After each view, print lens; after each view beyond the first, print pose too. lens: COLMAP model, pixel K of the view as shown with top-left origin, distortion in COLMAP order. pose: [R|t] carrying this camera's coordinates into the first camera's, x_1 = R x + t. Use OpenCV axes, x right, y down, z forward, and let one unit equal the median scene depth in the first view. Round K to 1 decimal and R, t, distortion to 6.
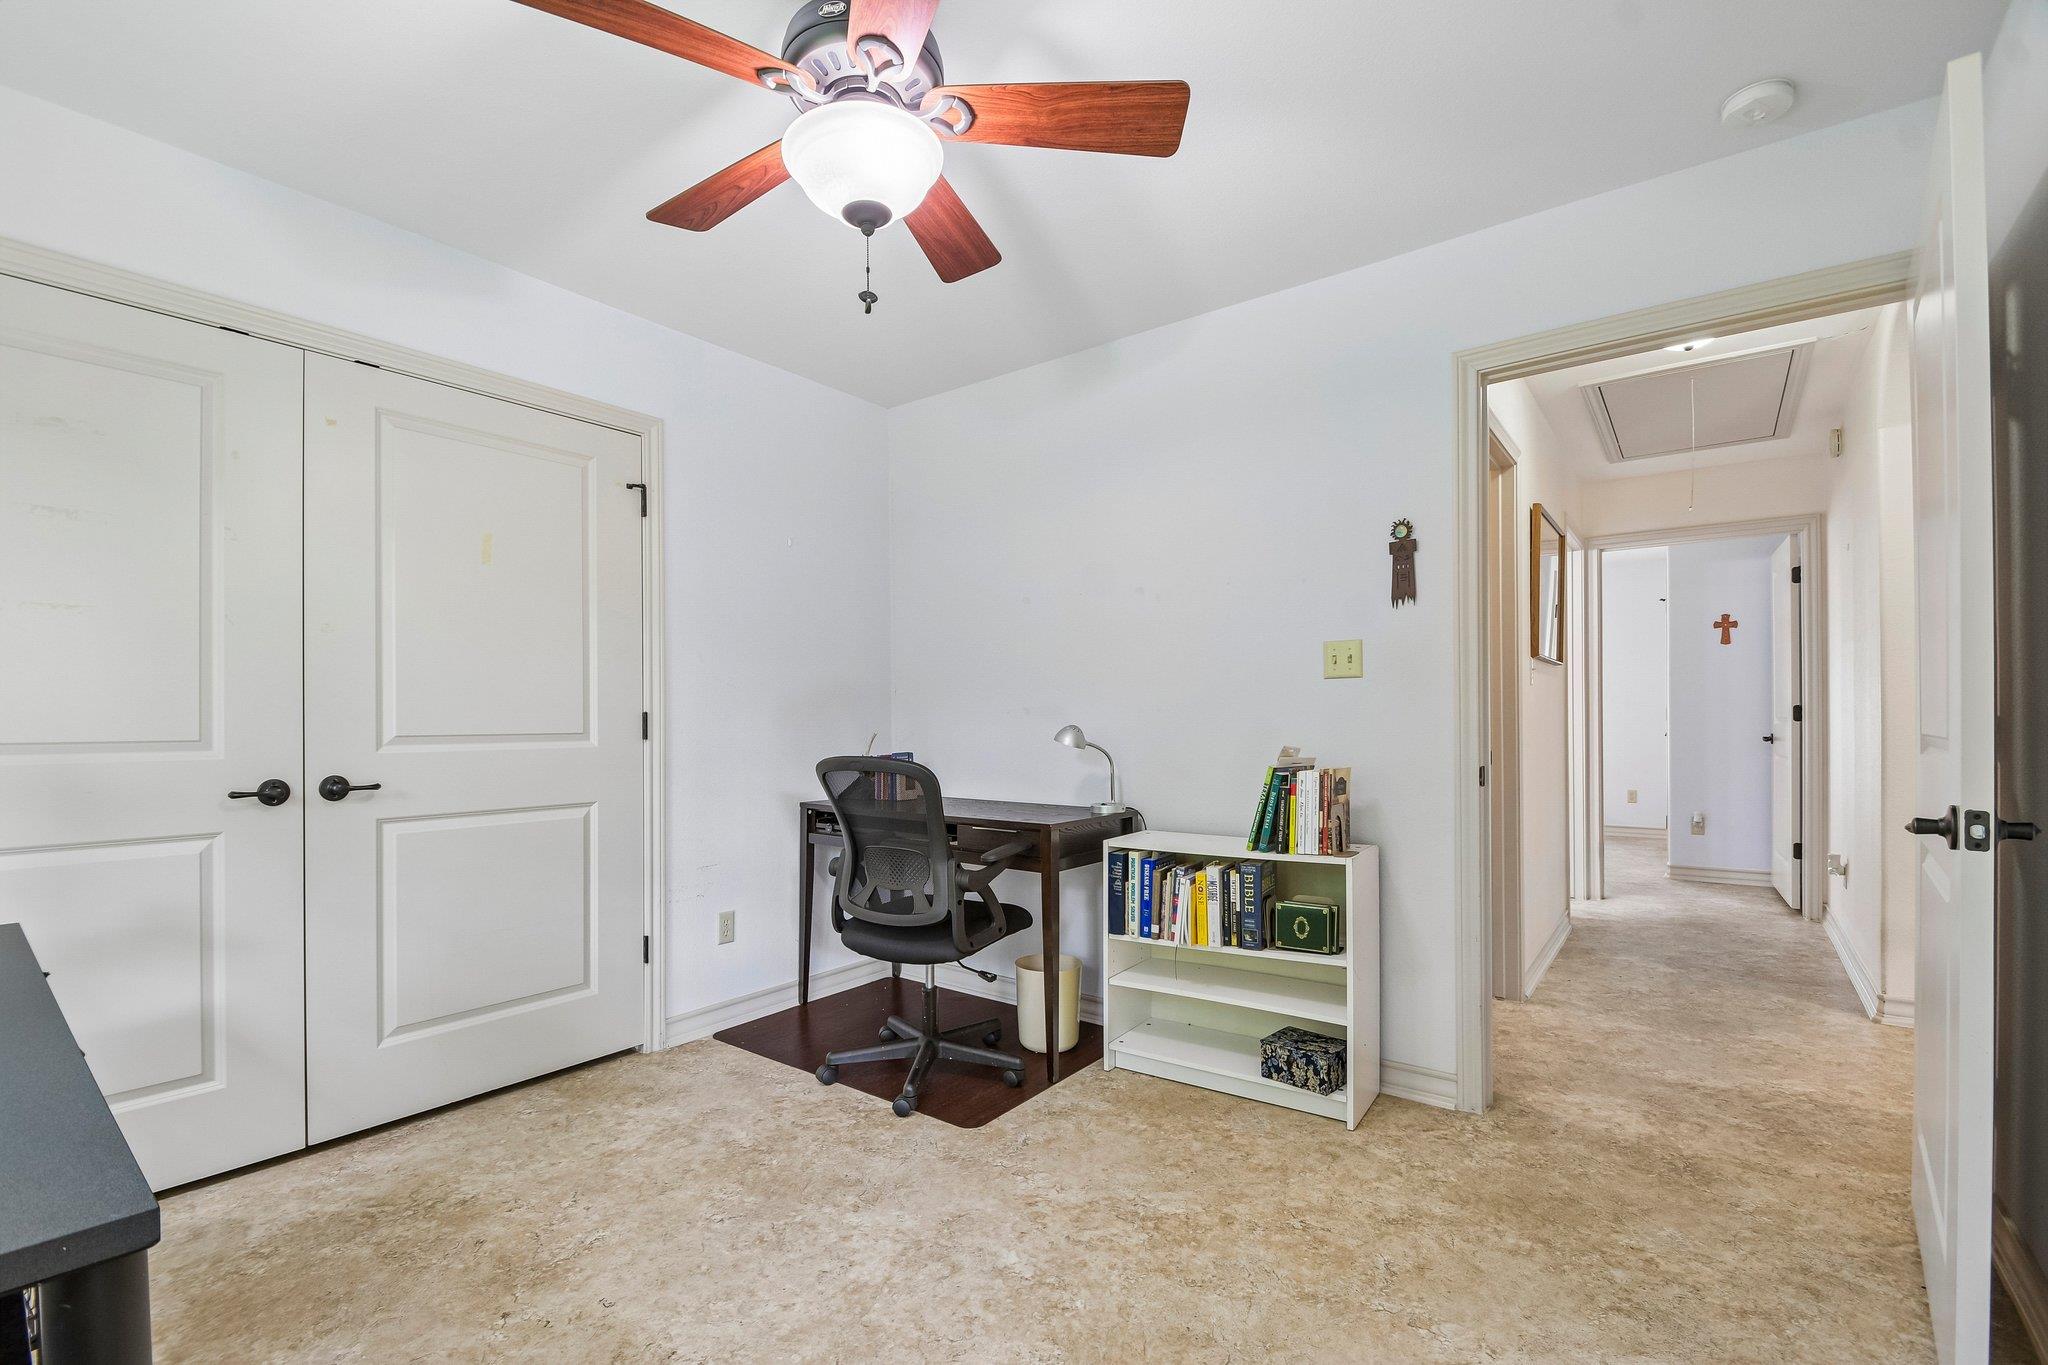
lens RADIAL K [[901.9, 0, 1017.8], [0, 901.9, 717.5], [0, 0, 1]] dist [0.013059, -0.014793]
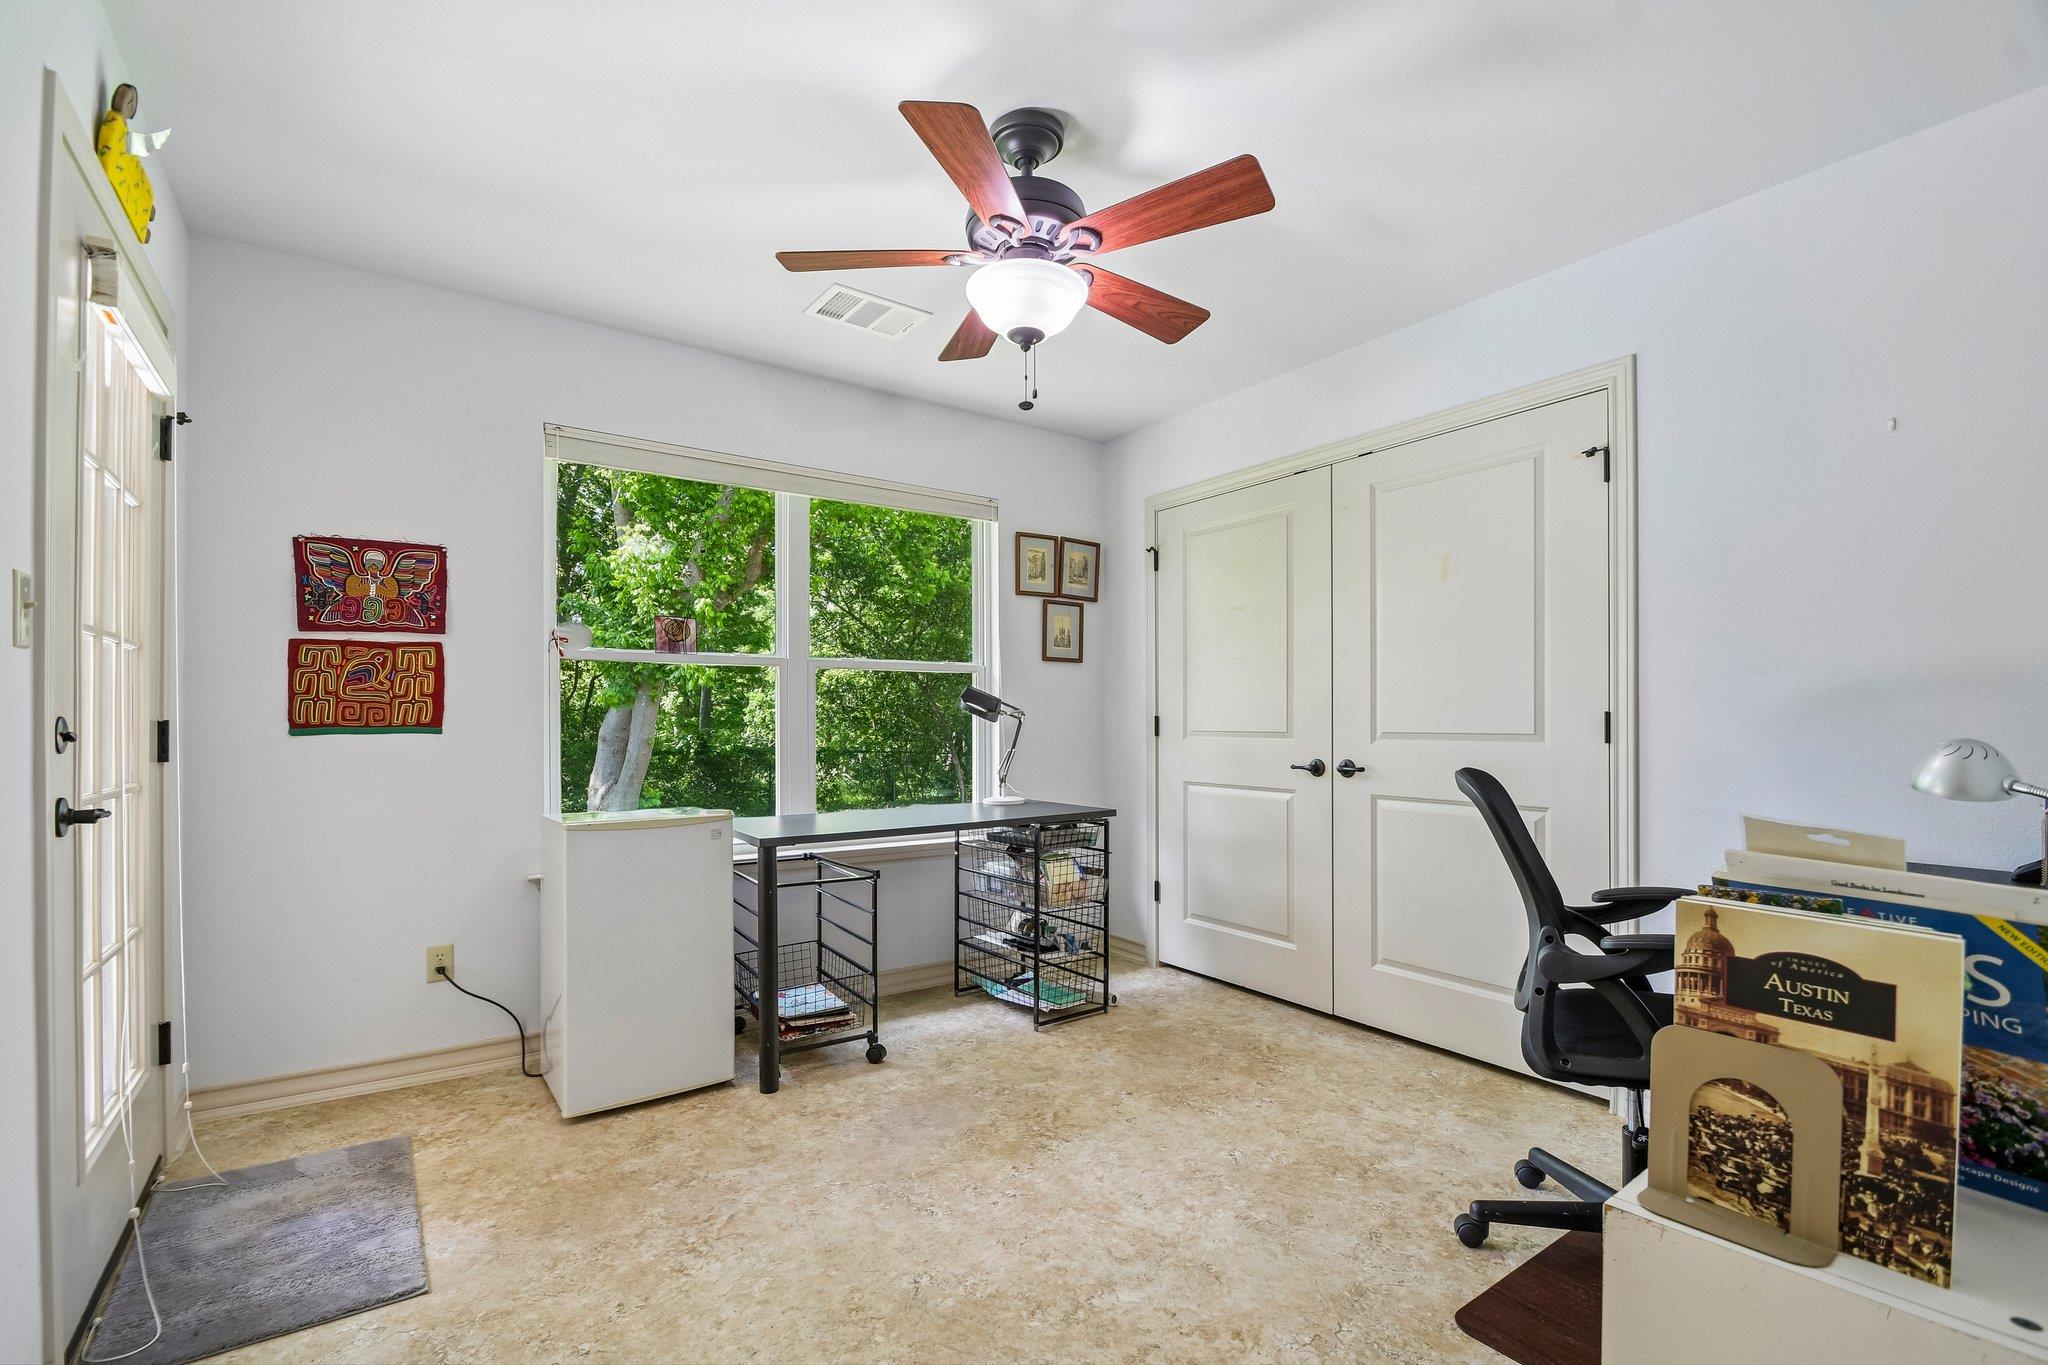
lens RADIAL K [[901.9, 0, 1017.8], [0, 901.9, 717.5], [0, 0, 1]] dist [0.013059, -0.014793]
pose [[-0.305794, 0.000382, -0.952098, 0.897316], [0.004552, 0.999989, -0.001061, -0.002655], [0.952087, -0.004658, -0.305792, 1.151001]]
